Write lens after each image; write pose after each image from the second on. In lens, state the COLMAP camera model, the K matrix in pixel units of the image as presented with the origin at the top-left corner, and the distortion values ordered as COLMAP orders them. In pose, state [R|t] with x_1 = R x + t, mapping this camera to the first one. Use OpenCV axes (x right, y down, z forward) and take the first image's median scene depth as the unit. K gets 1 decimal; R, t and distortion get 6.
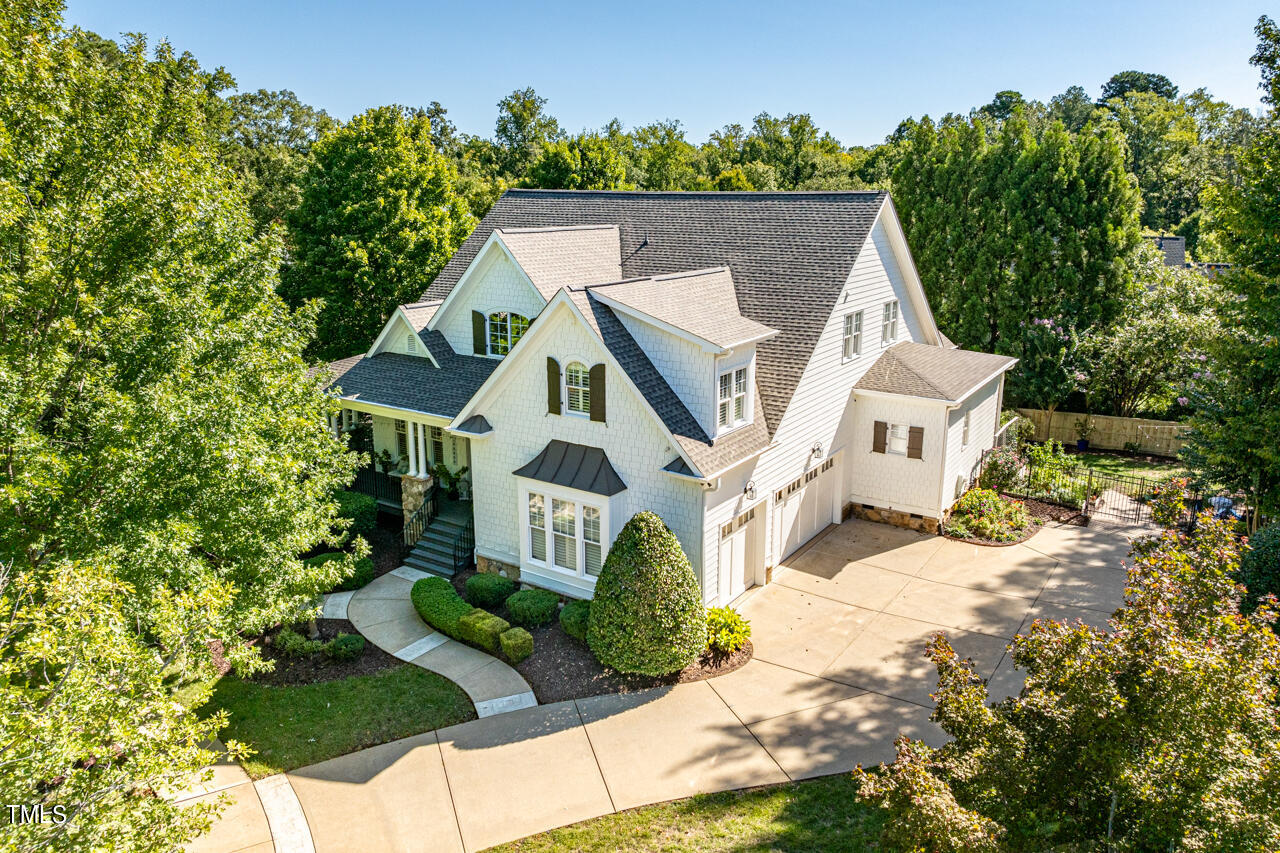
lens RADIAL K [[907.5, 0, 640.3], [0, 907.5, 425.7], [0, 0, 1]] dist [-0.028492, -0.000235]
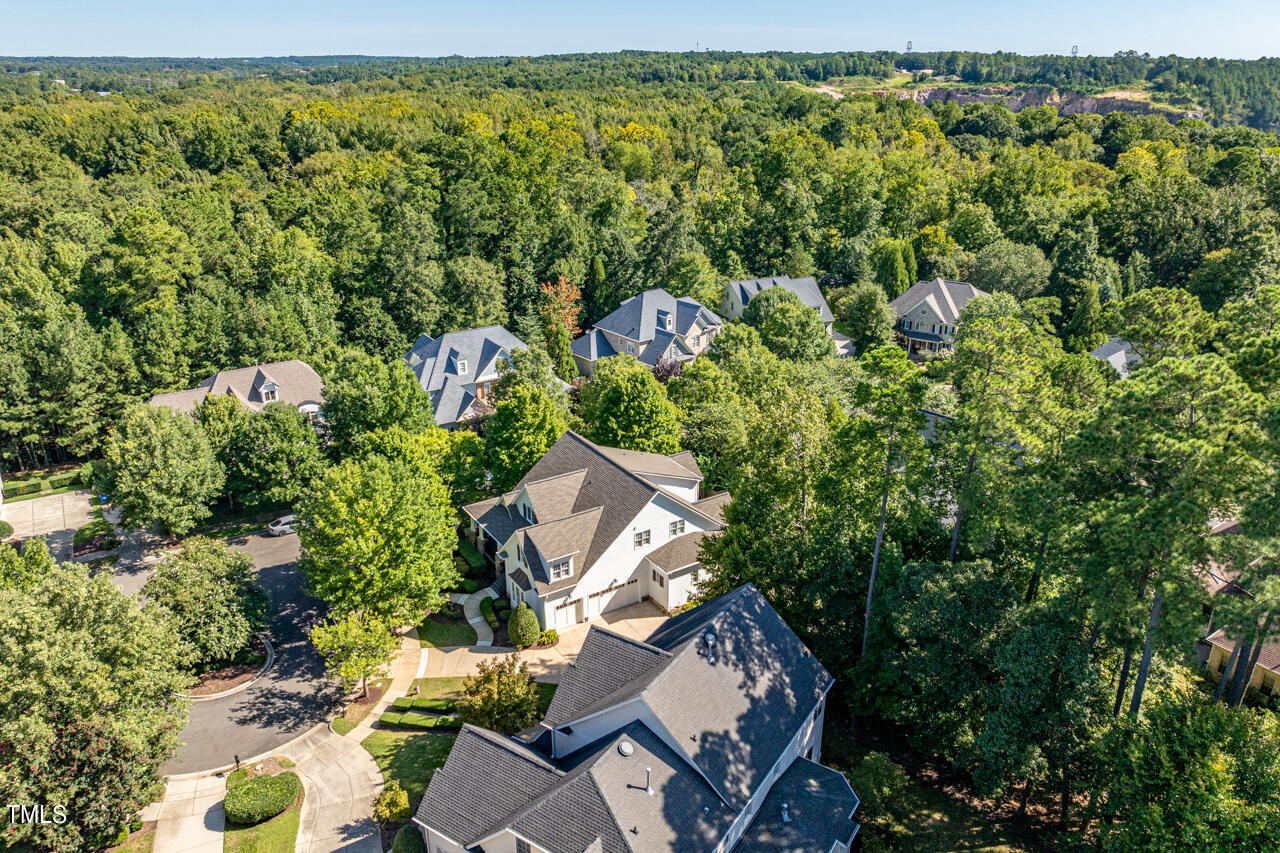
lens RADIAL K [[907.5, 0, 639.5], [0, 907.5, 426.7], [0, 0, 1]] dist [-0.028492, -0.000235]
pose [[0.917190, 0.153663, -0.367629, 1.174754], [-0.101614, 0.982343, 0.157091, -0.857535], [0.385276, -0.106726, 0.916609, -1.460941]]
